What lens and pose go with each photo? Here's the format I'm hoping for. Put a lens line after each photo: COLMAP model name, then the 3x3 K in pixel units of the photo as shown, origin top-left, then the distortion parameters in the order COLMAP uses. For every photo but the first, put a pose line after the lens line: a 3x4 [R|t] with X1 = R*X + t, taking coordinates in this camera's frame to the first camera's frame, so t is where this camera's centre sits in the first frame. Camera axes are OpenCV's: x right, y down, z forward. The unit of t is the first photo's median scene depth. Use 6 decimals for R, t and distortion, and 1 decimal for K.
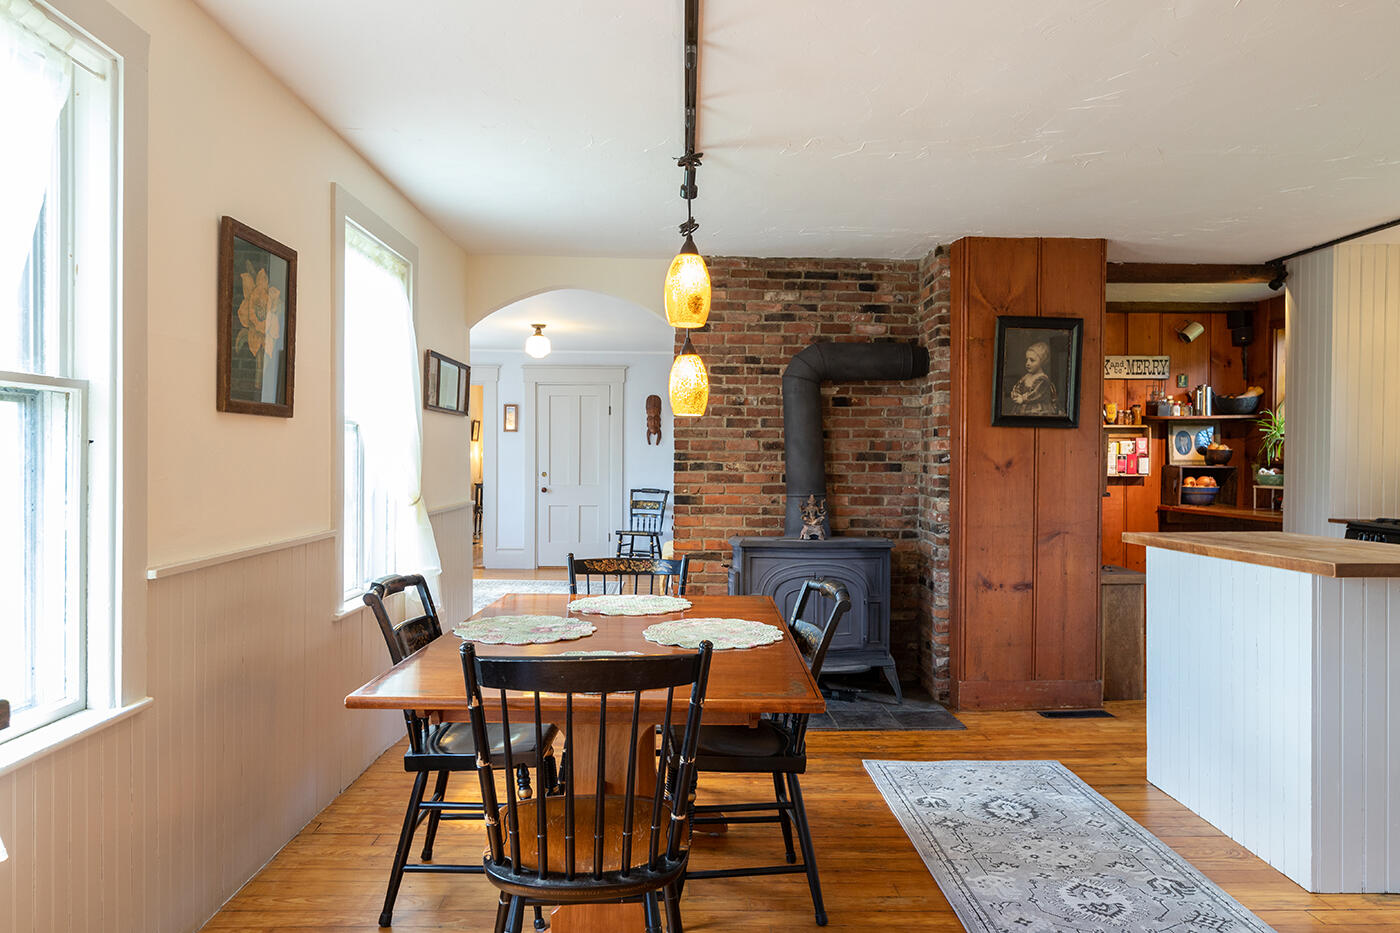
lens RADIAL K [[953.0, 0, 699.4], [0, 953.0, 467.9], [0, 0, 1]] dist [-0.004963, -0.000715]
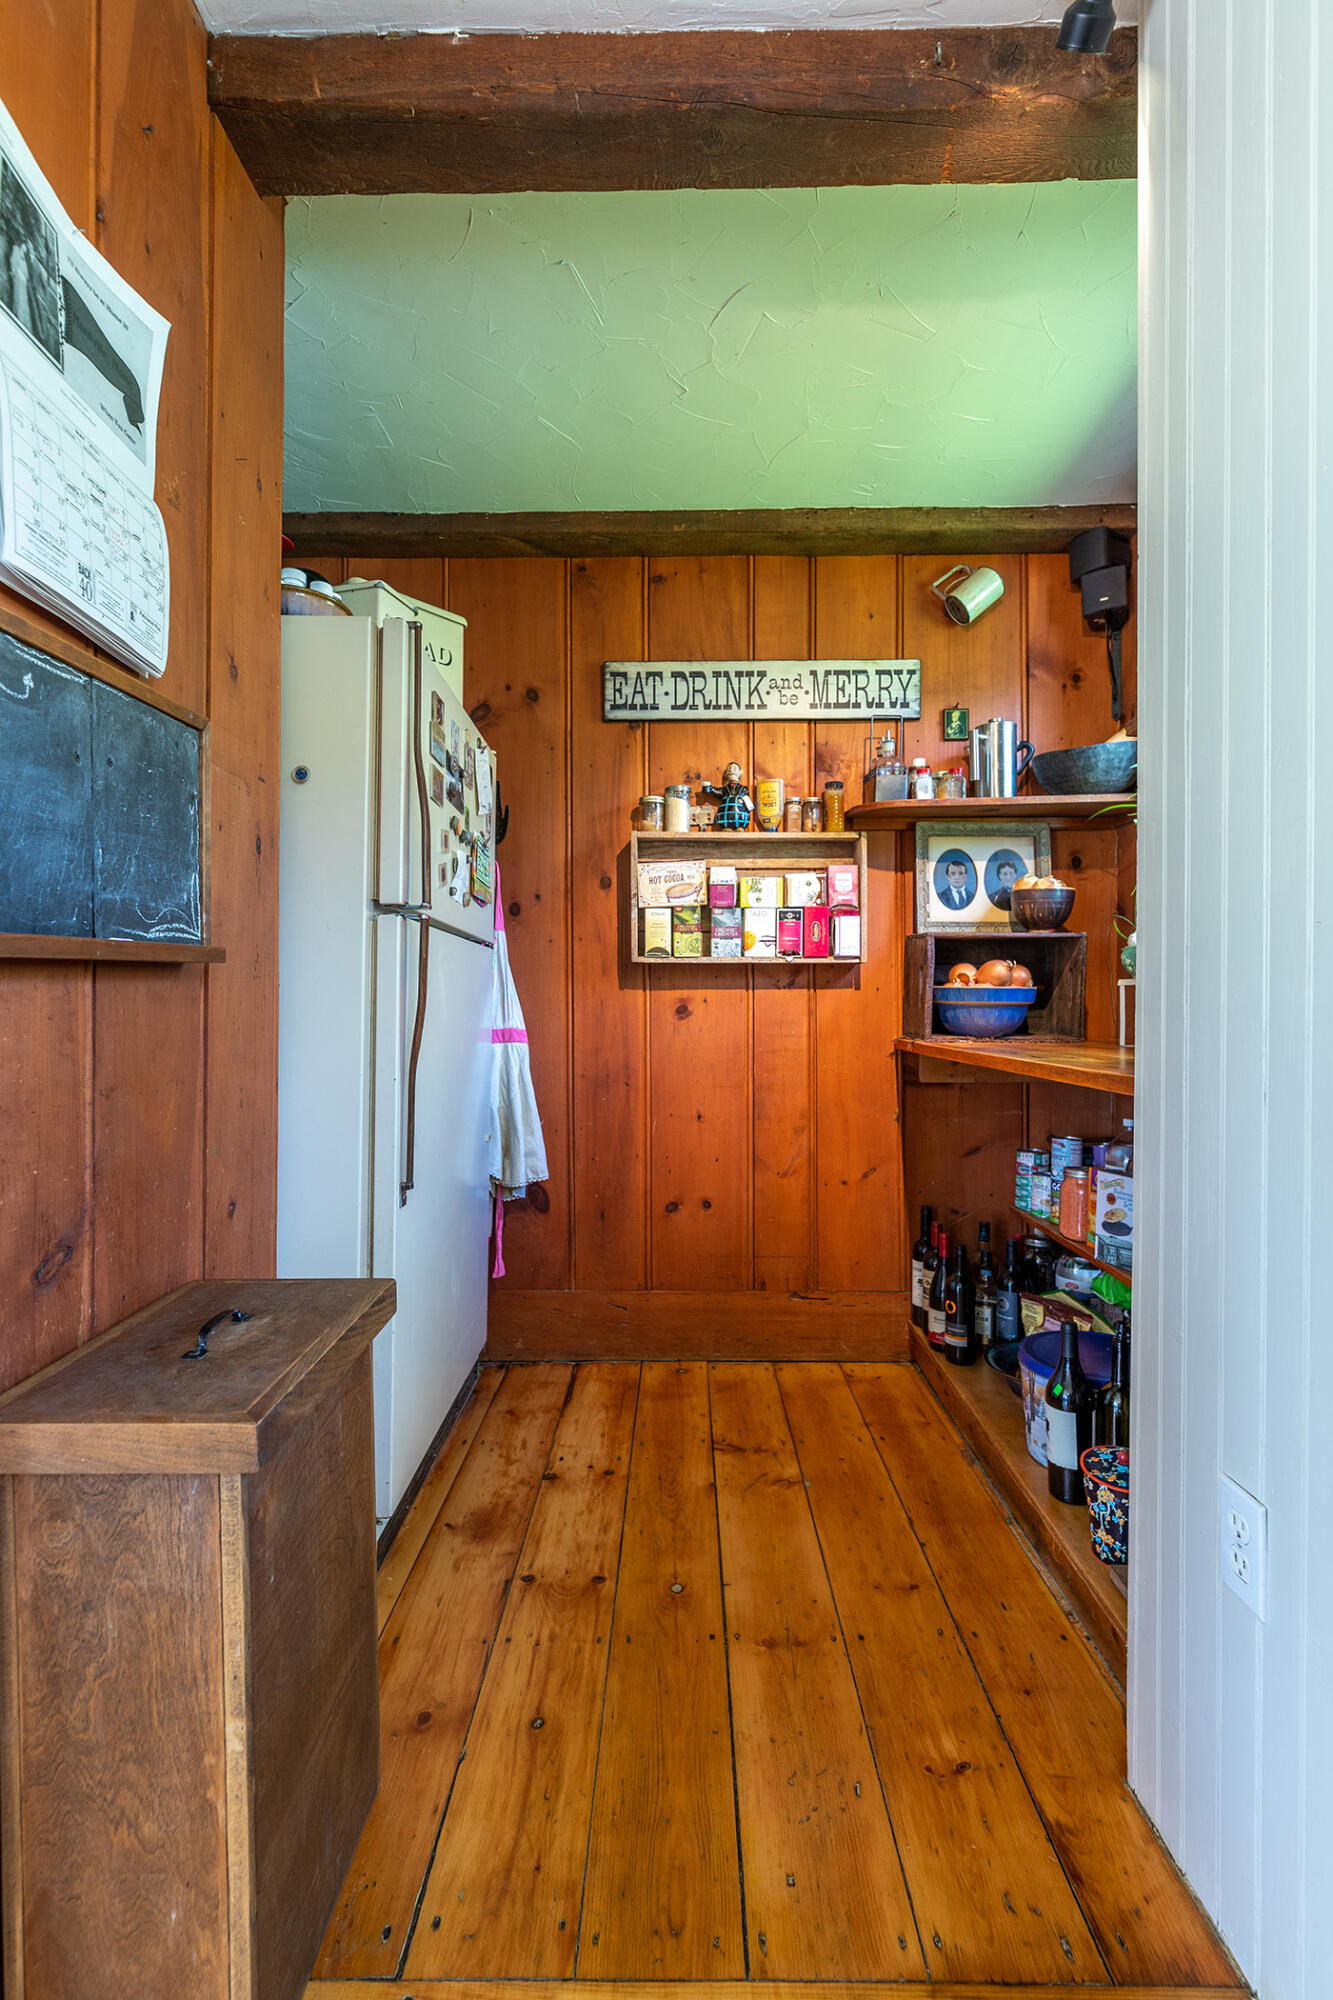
lens RADIAL K [[917.3, 0, 661.6], [0, 917.3, 1003.2], [0, 0, 1]] dist [-0.002713, -0.000078]
pose [[0.999248, 0.002879, -0.038678, 0.403473], [-0.003759, 0.999735, -0.022706, 0.033657], [0.038602, 0.022834, 0.998994, 0.622159]]
